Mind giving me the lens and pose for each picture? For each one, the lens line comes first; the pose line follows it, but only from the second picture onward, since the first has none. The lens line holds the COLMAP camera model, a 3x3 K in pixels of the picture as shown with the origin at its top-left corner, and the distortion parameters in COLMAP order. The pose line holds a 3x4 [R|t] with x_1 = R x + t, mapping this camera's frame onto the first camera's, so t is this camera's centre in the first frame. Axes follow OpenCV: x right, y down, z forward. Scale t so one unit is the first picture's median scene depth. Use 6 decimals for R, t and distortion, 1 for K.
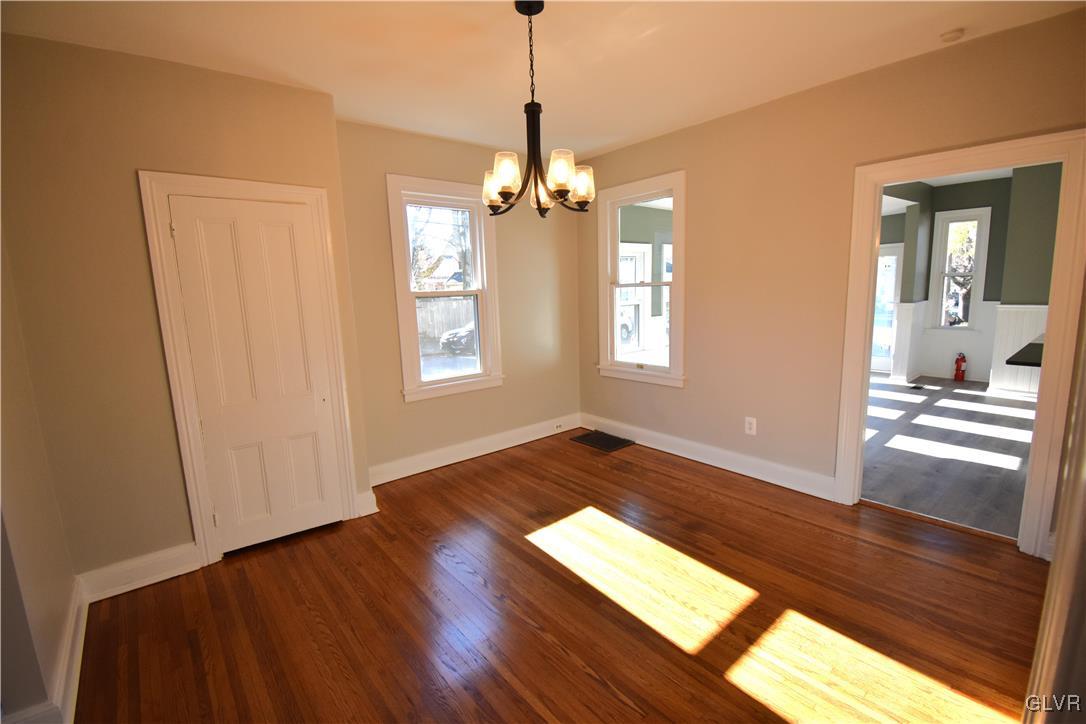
lens RADIAL K [[484.2, 0, 541.5], [0, 484.2, 361.3], [0, 0, 1]] dist [-0.004680, -0.005528]
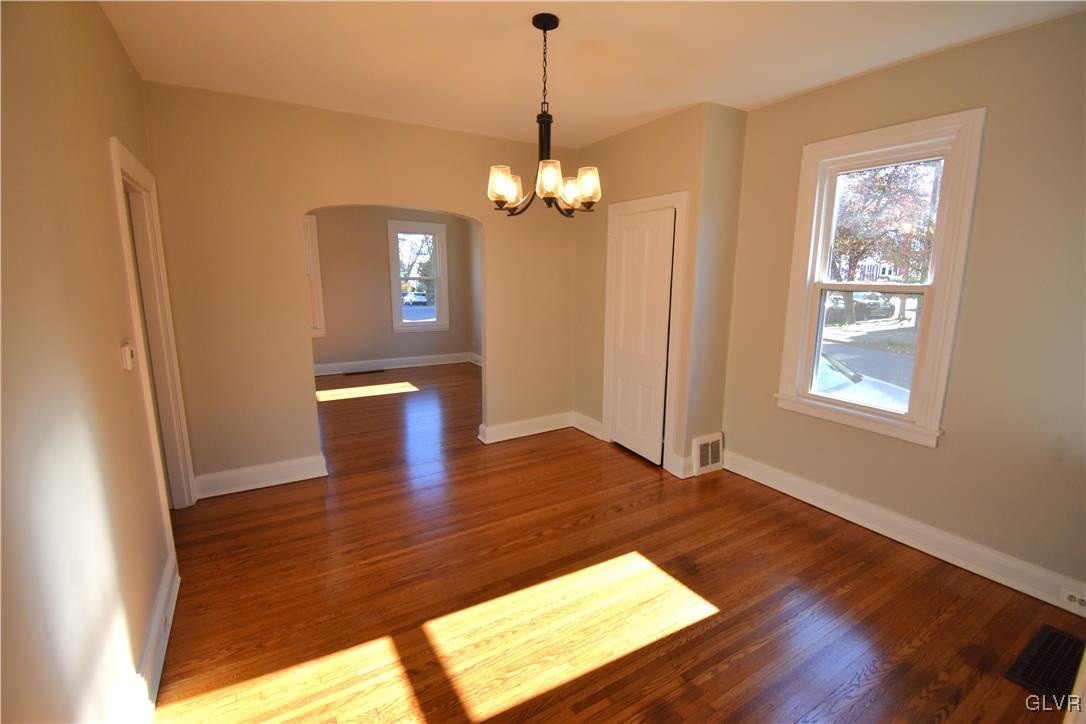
lens RADIAL K [[484.2, 0, 545.8], [0, 484.2, 362.0], [0, 0, 1]] dist [-0.004680, -0.005528]
pose [[-0.154088, 0.210090, -0.965463, 0.763193], [-0.152245, 0.960415, 0.233290, -0.166107], [0.976257, 0.182934, -0.116003, 0.818775]]
